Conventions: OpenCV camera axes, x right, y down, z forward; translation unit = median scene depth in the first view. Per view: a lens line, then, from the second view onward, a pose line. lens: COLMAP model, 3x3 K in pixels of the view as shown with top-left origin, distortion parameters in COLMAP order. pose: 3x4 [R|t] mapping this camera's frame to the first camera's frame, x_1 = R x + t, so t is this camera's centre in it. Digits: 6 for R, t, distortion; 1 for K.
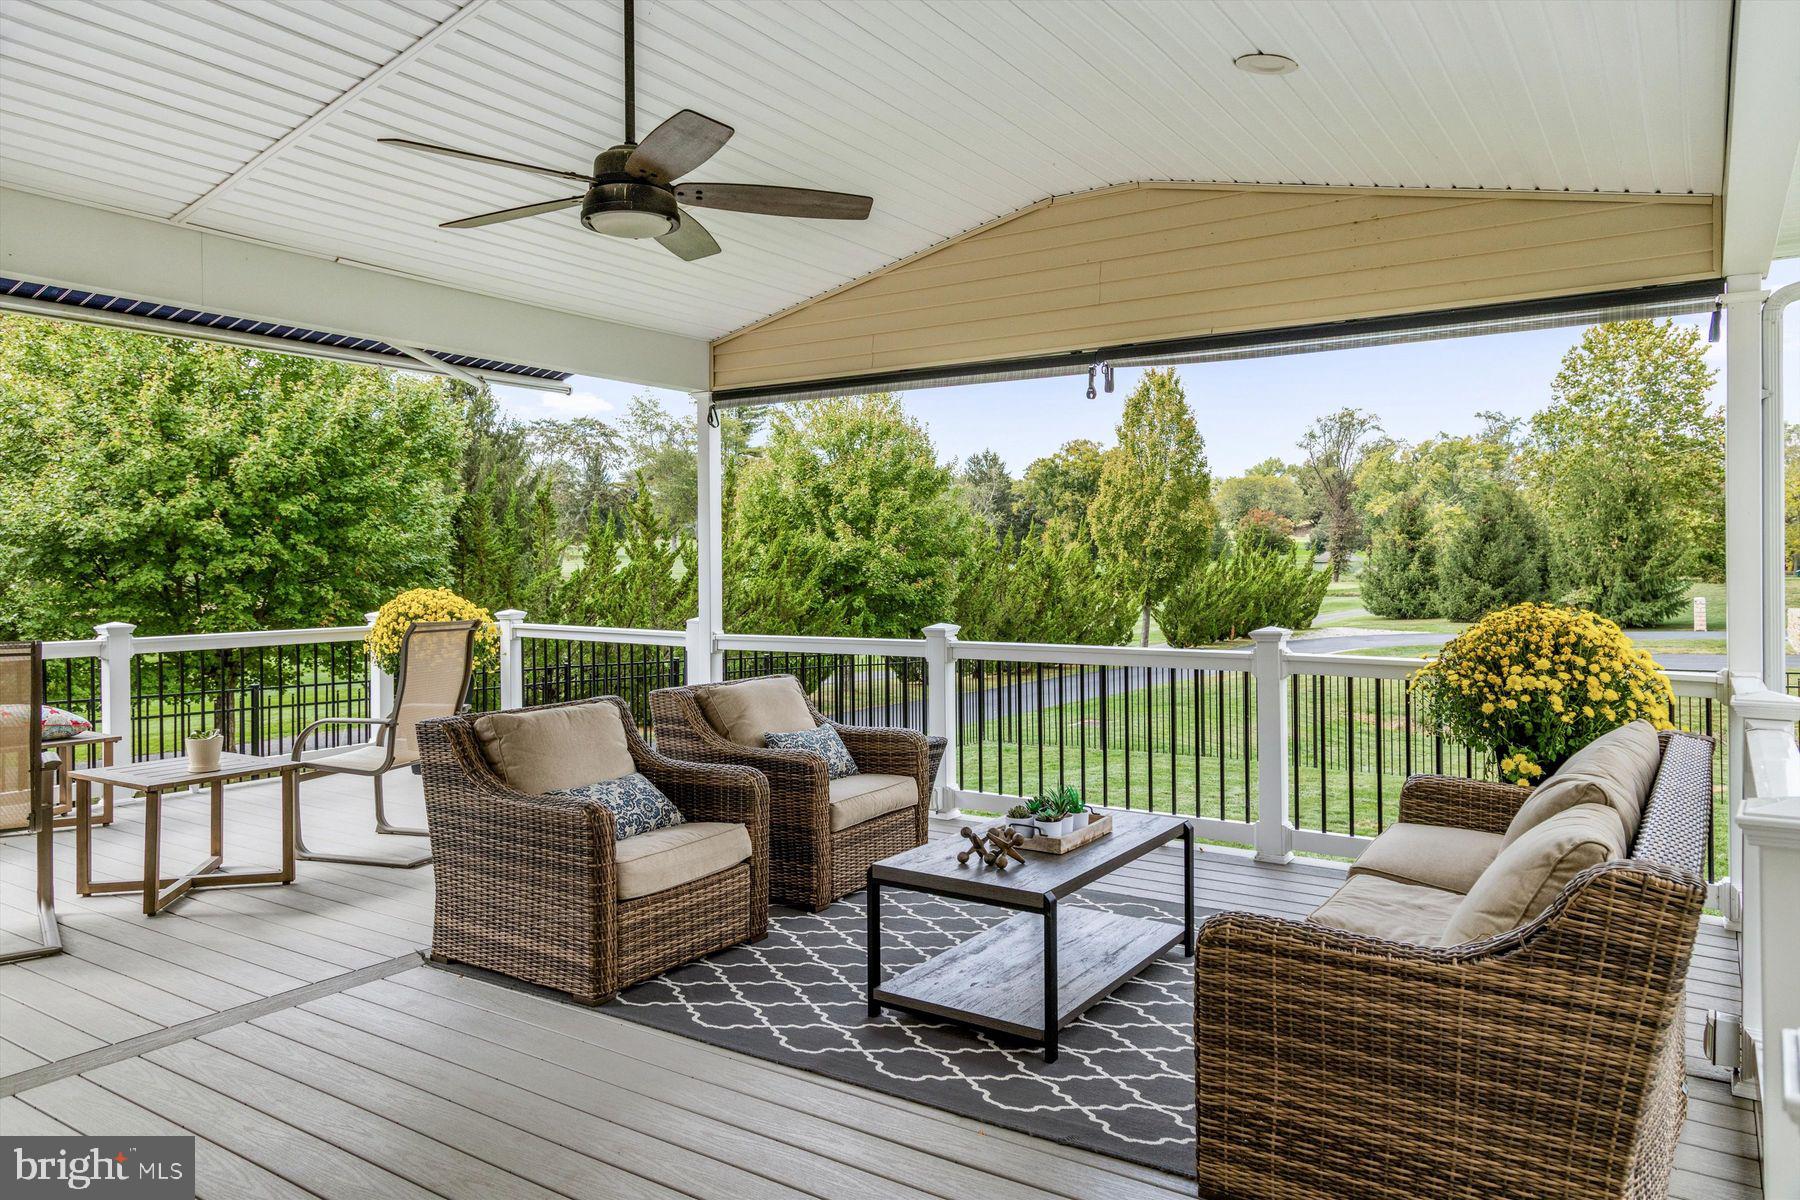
lens RADIAL K [[1225.8, 0, 894.6], [0, 1225.8, 592.1], [0, 0, 1]] dist [0.015407, 0.005432]
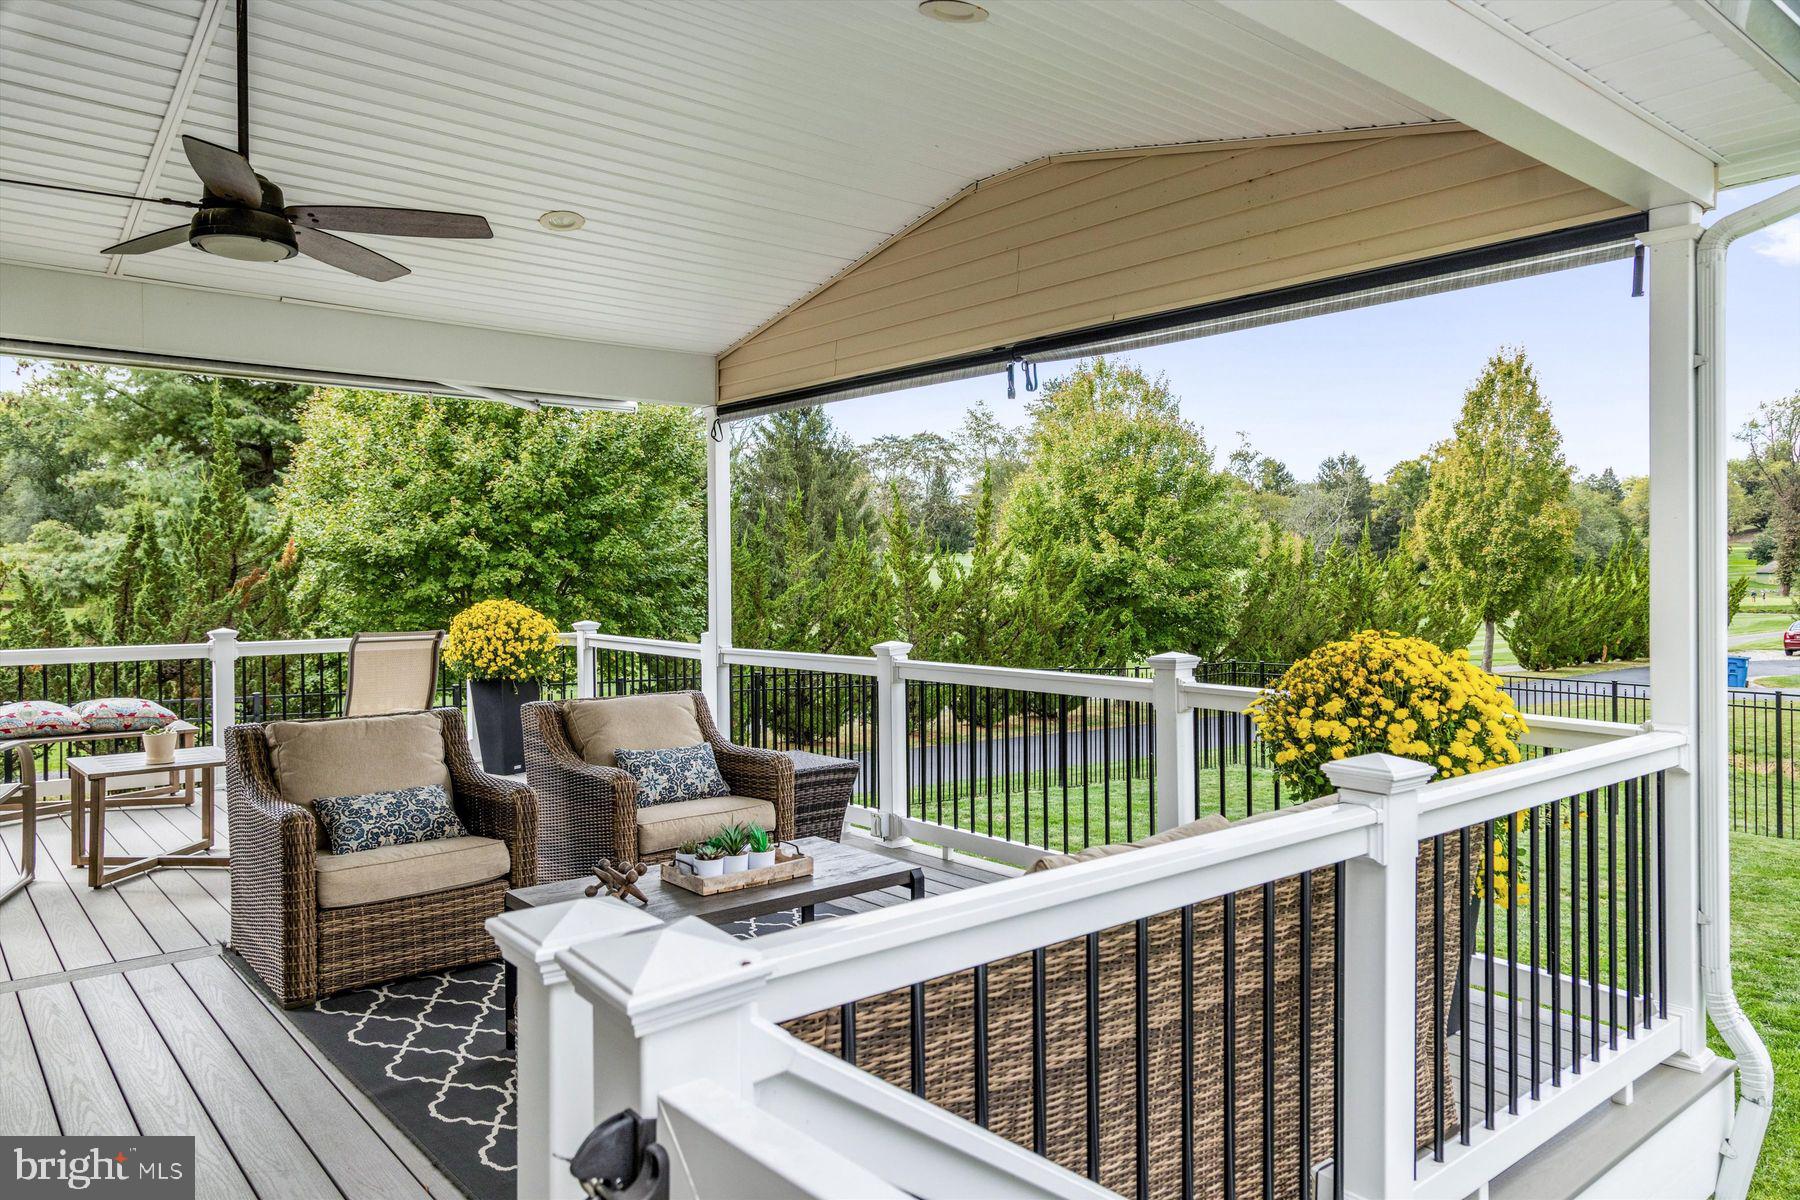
lens RADIAL K [[1225.8, 0, 899.8], [0, 1225.8, 608.9], [0, 0, 1]] dist [0.015407, 0.005432]
pose [[0.957920, 0.008598, -0.286907, 0.135356], [-0.007136, 0.999956, 0.006138, -0.002380], [0.286948, -0.003832, 0.957939, 0.038903]]
